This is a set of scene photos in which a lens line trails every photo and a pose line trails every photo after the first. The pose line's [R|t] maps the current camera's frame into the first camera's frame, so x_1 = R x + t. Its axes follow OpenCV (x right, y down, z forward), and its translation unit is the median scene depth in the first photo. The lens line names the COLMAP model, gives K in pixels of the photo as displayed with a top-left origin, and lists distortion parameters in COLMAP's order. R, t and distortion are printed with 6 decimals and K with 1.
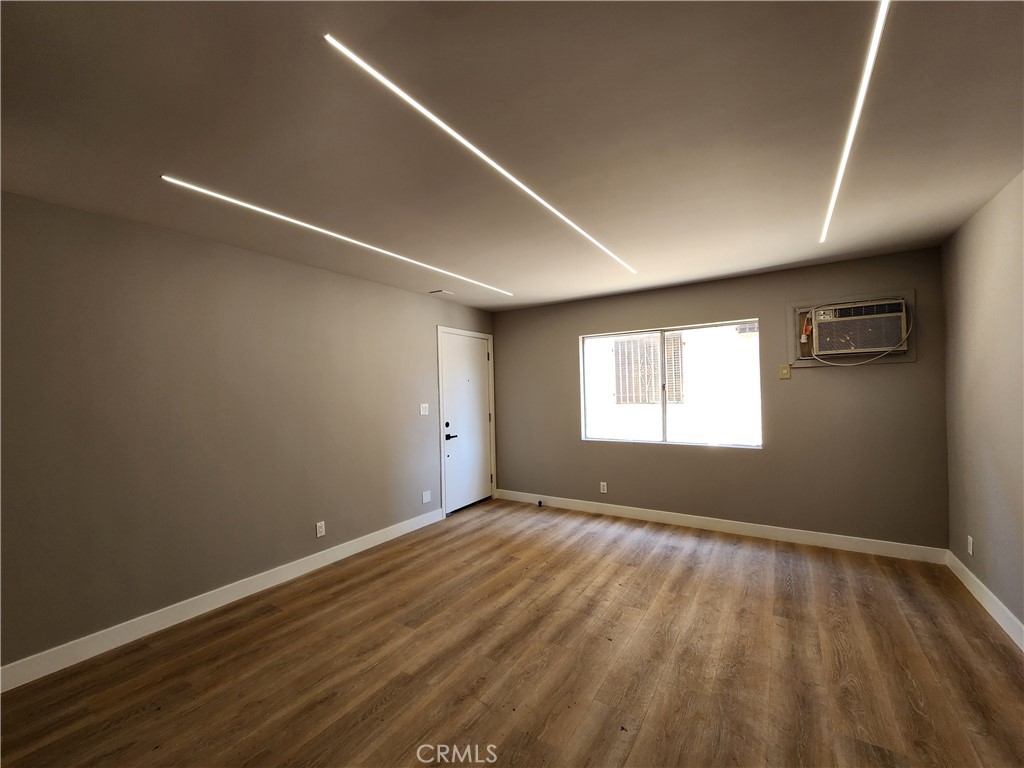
lens RADIAL K [[419.7, 0, 507.8], [0, 419.7, 391.0], [0, 0, 1]] dist [-0.001177, -0.000103]
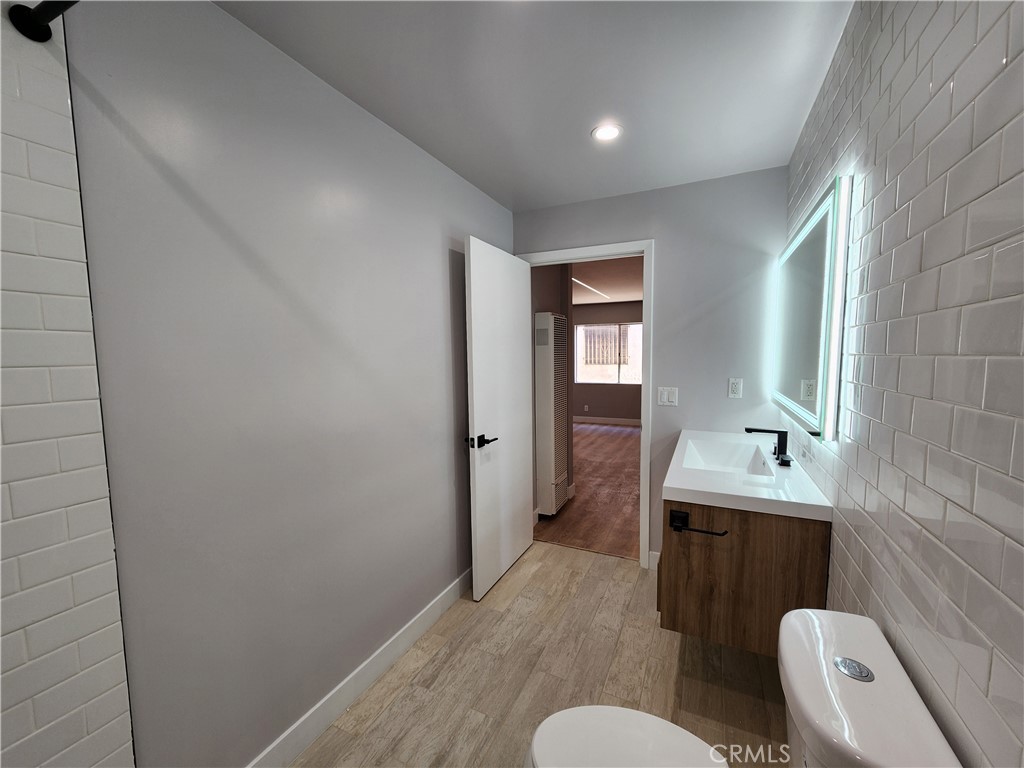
lens RADIAL K [[420.5, 0, 507.0], [0, 420.5, 391.6], [0, 0, 1]] dist [-0.000954, -0.000372]
pose [[0.991899, -0.001202, 0.127025, -0.499575], [-0.009813, 0.996242, 0.086058, -0.001199], [-0.126651, -0.086607, 0.988159, -1.108732]]
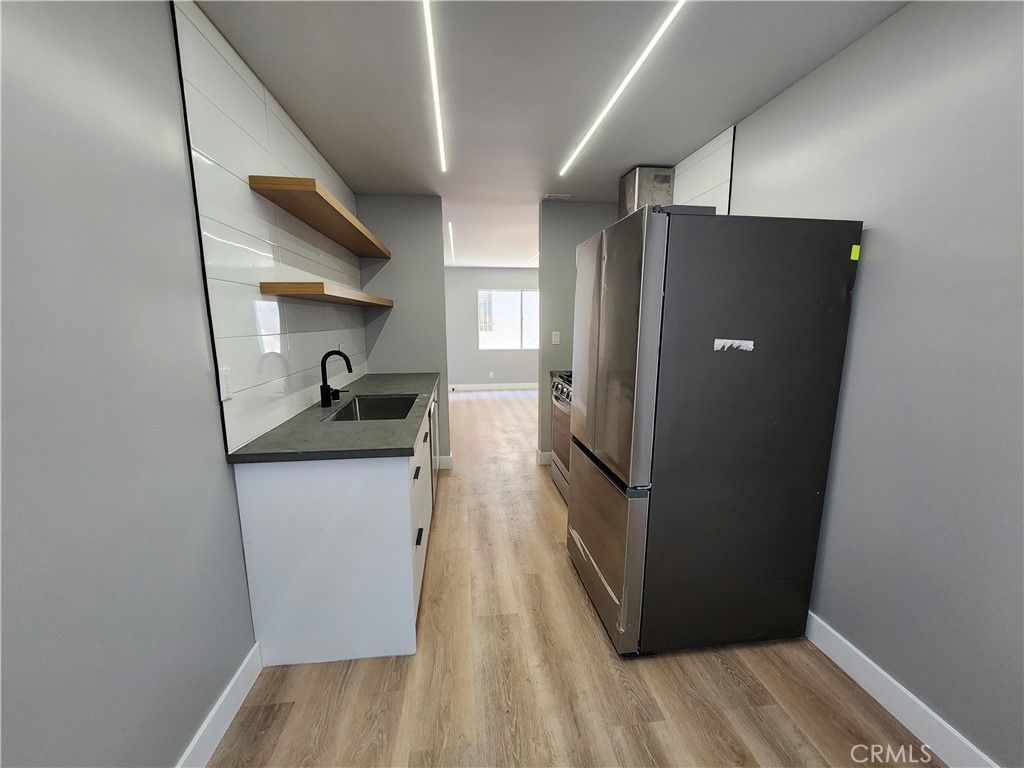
lens RADIAL K [[419.7, 0, 507.8], [0, 419.7, 391.0], [0, 0, 1]] dist [-0.001177, -0.000103]
pose [[0.767460, -0.091657, 0.634511, -1.240314], [-0.010532, 0.987791, 0.155428, 0.015806], [-0.641011, -0.125967, 0.757125, -0.624688]]
